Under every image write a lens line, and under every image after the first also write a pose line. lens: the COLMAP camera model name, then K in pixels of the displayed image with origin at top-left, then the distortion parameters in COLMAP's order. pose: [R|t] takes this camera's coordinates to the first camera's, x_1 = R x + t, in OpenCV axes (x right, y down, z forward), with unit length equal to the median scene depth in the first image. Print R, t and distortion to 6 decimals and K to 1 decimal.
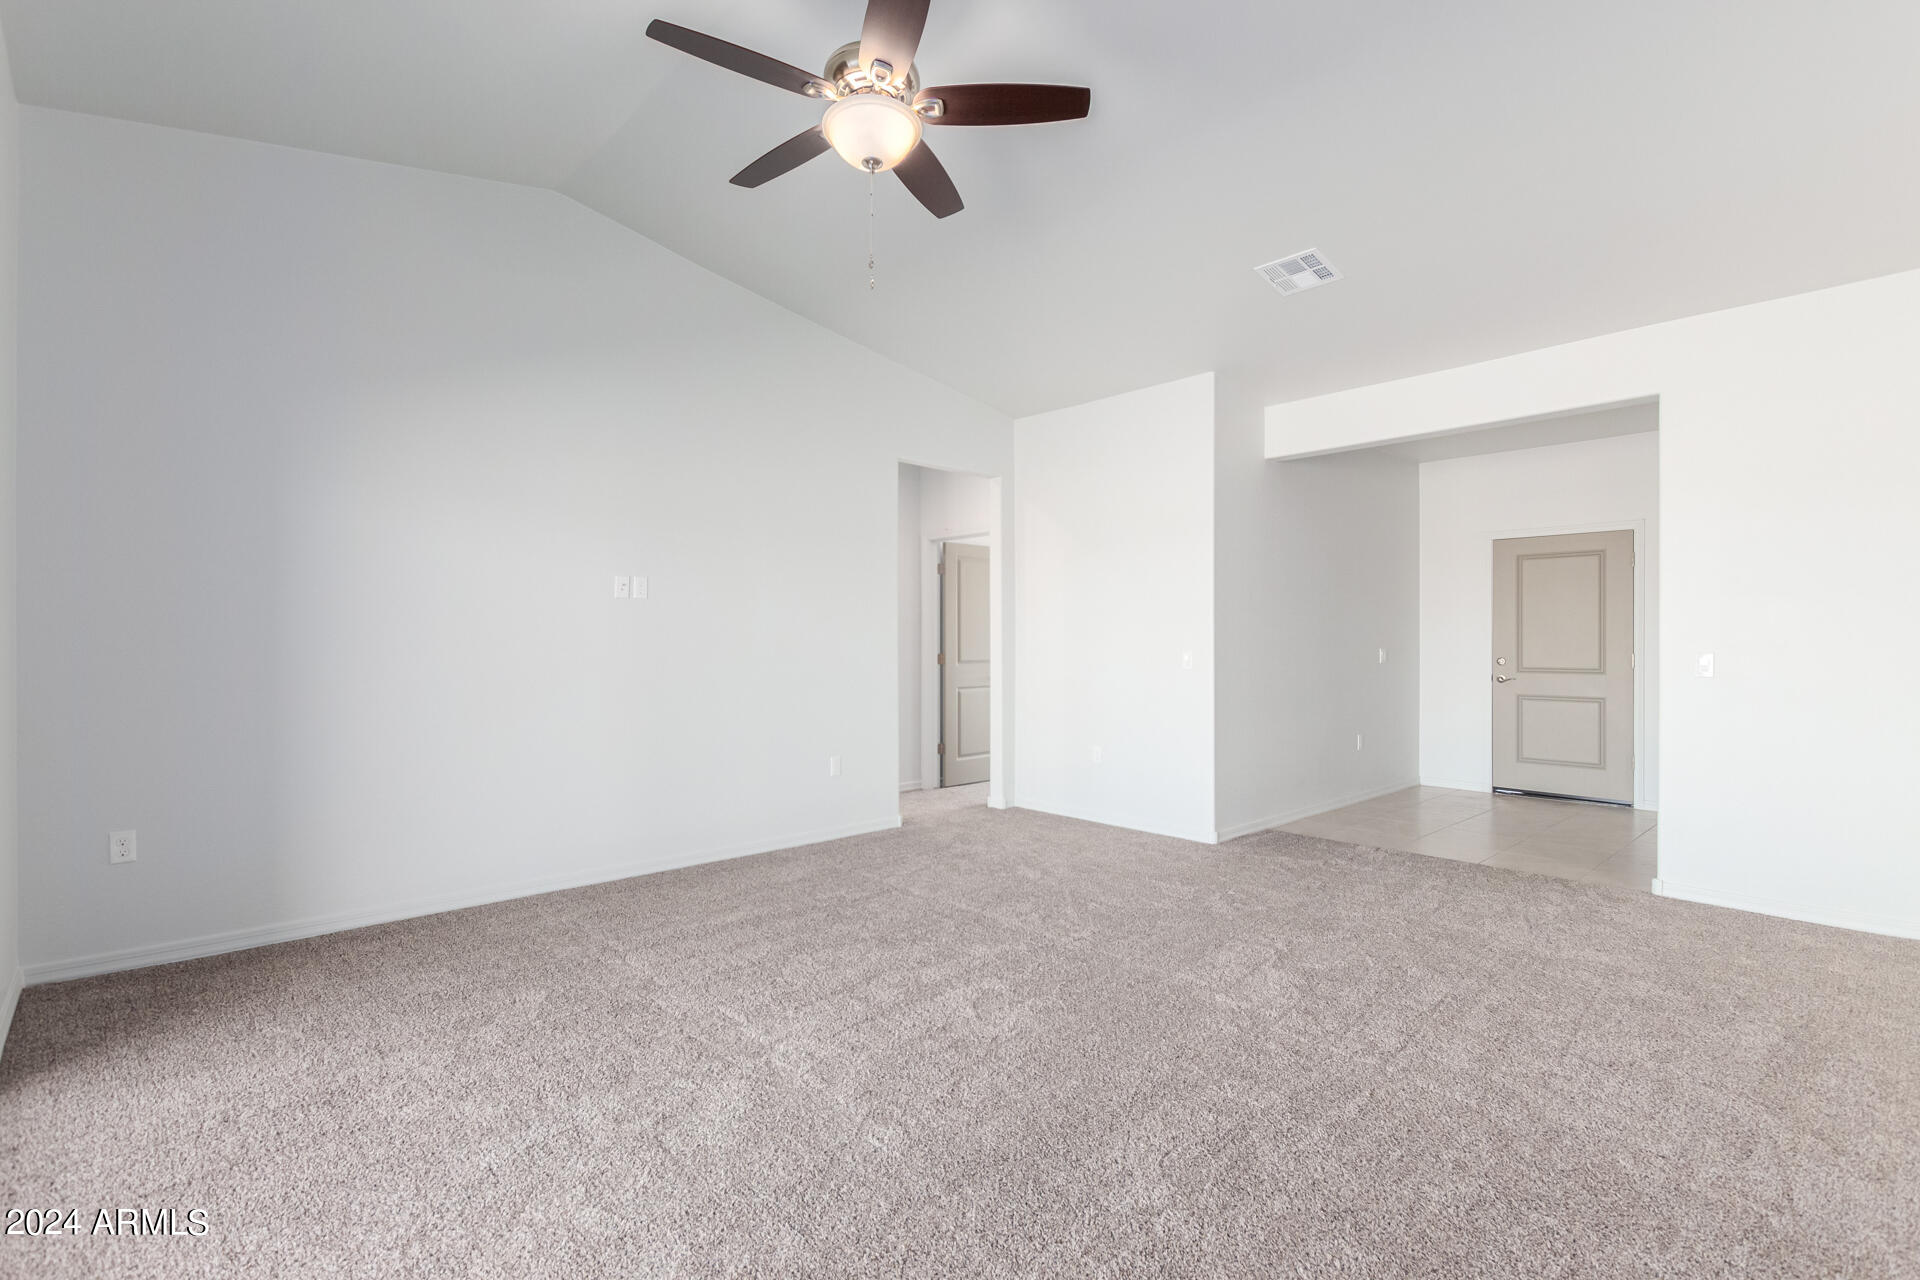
lens RADIAL K [[879.8, 0, 950.7], [0, 879.8, 643.3], [0, 0, 1]] dist [-0.000738, -0.000879]
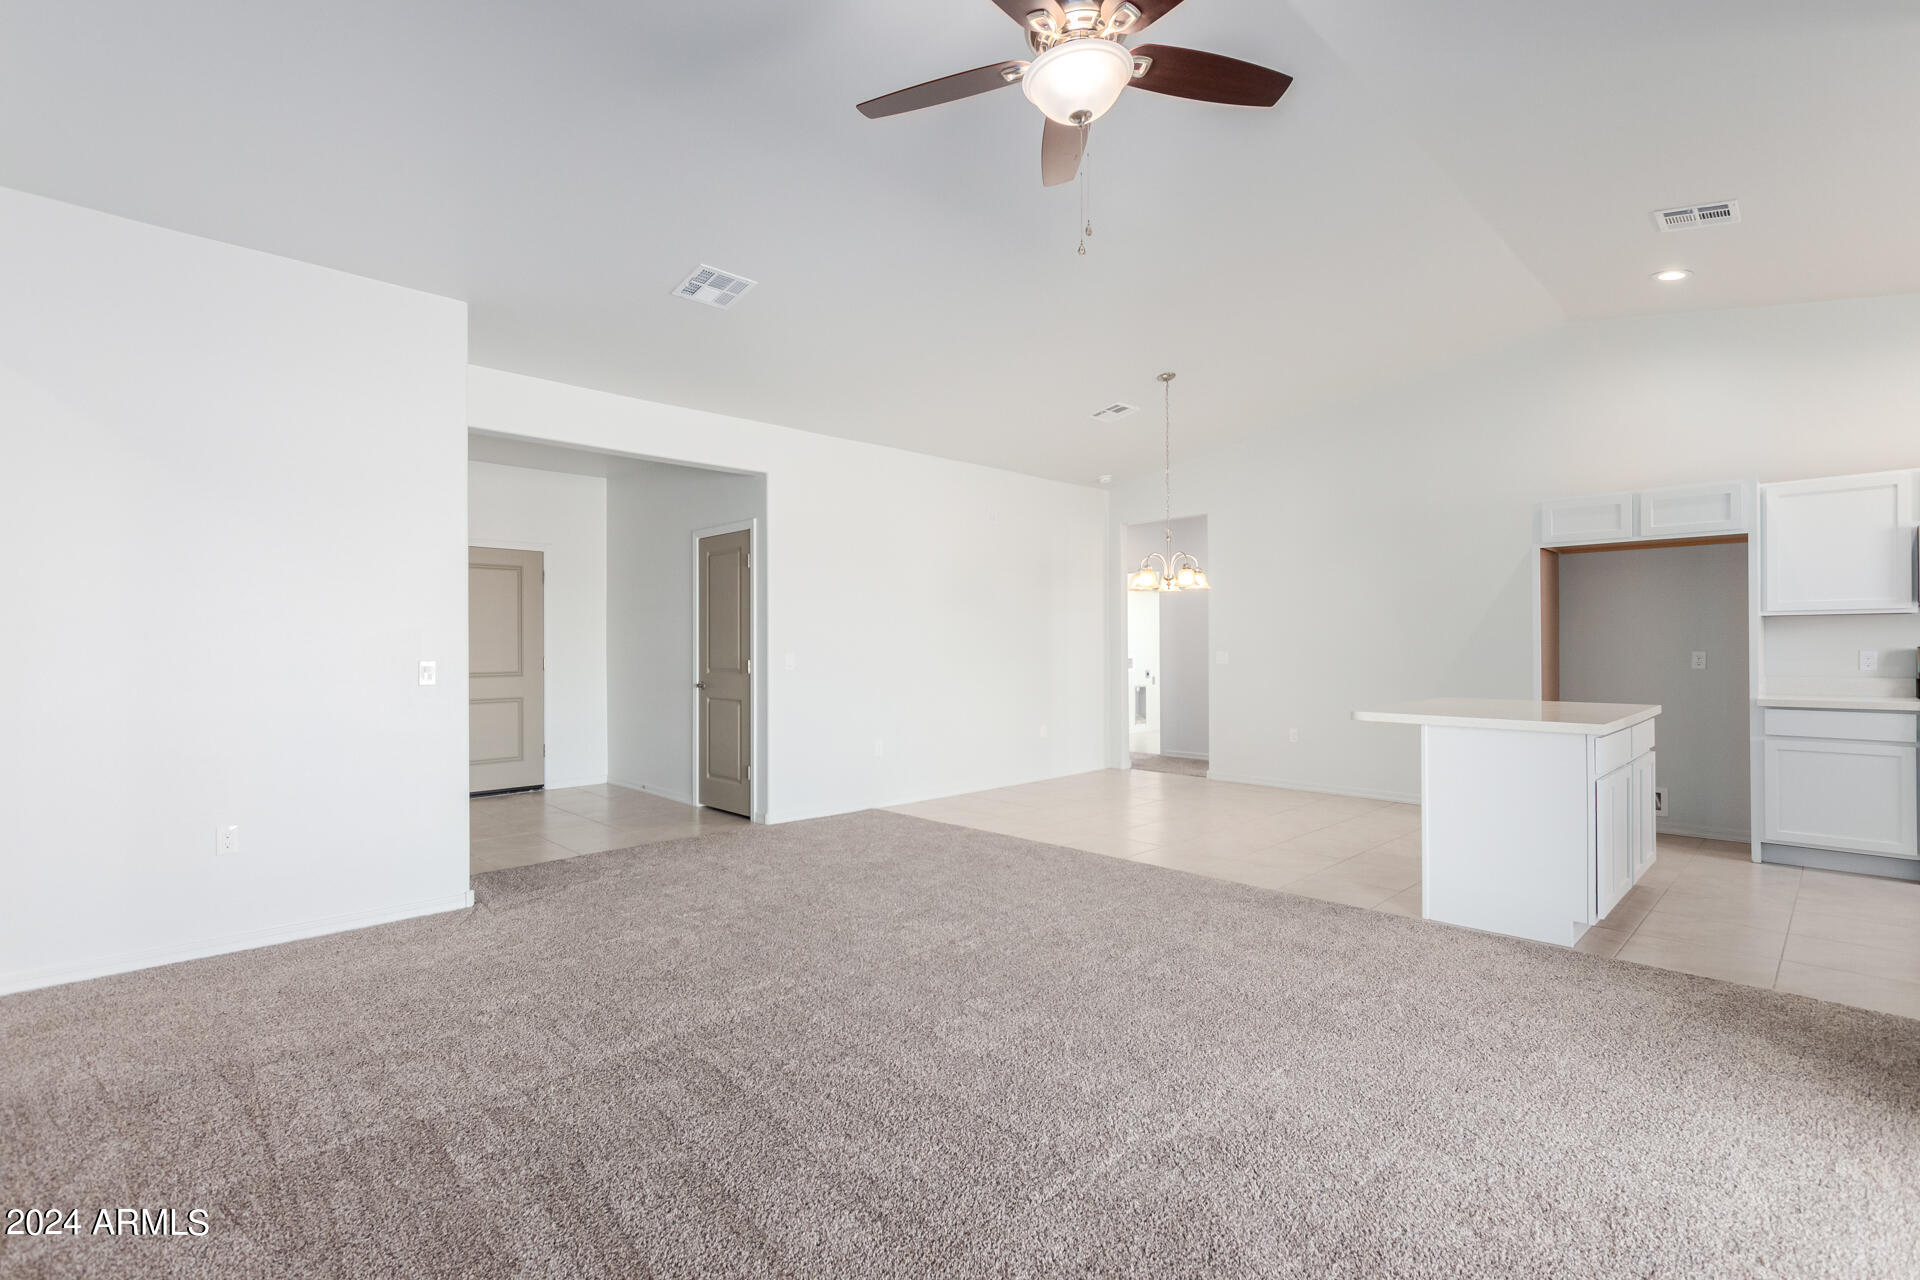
lens RADIAL K [[879.8, 0, 950.7], [0, 879.8, 643.3], [0, 0, 1]] dist [-0.000738, -0.000879]
pose [[-0.032369, 0.003957, 0.999468, -0.619098], [0.004195, 0.999984, -0.003823, 0.000134], [-0.999467, 0.004069, -0.032385, 0.738582]]
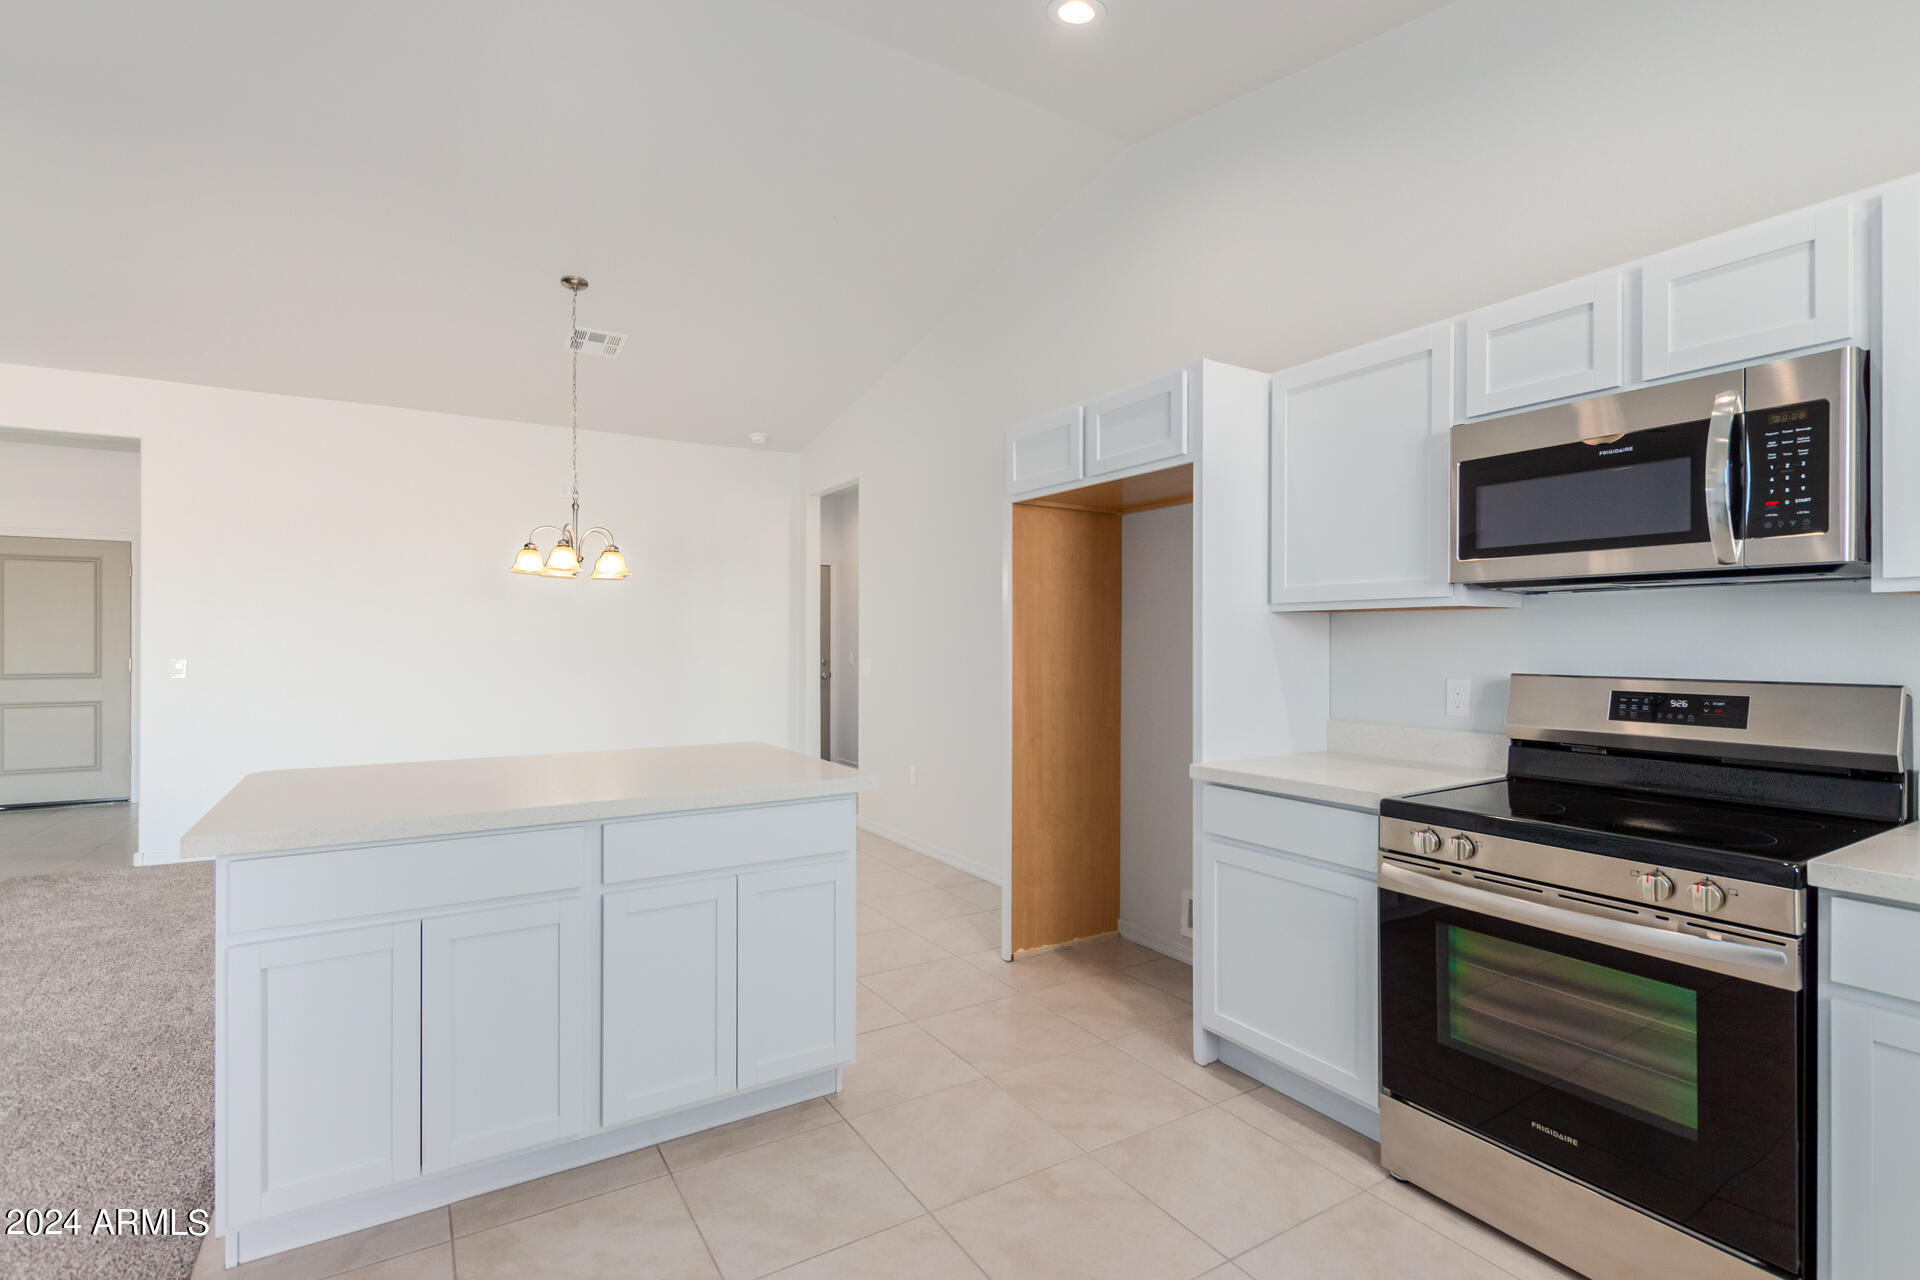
lens RADIAL K [[901.9, 0, 969.3], [0, 901.9, 643.9], [0, 0, 1]] dist [0.002526, -0.001147]
pose [[0.182870, -0.001630, 0.983136, -0.170412], [-0.001989, 0.999996, 0.002028, -0.014133], [-0.983135, -0.002326, 0.182866, -0.298187]]
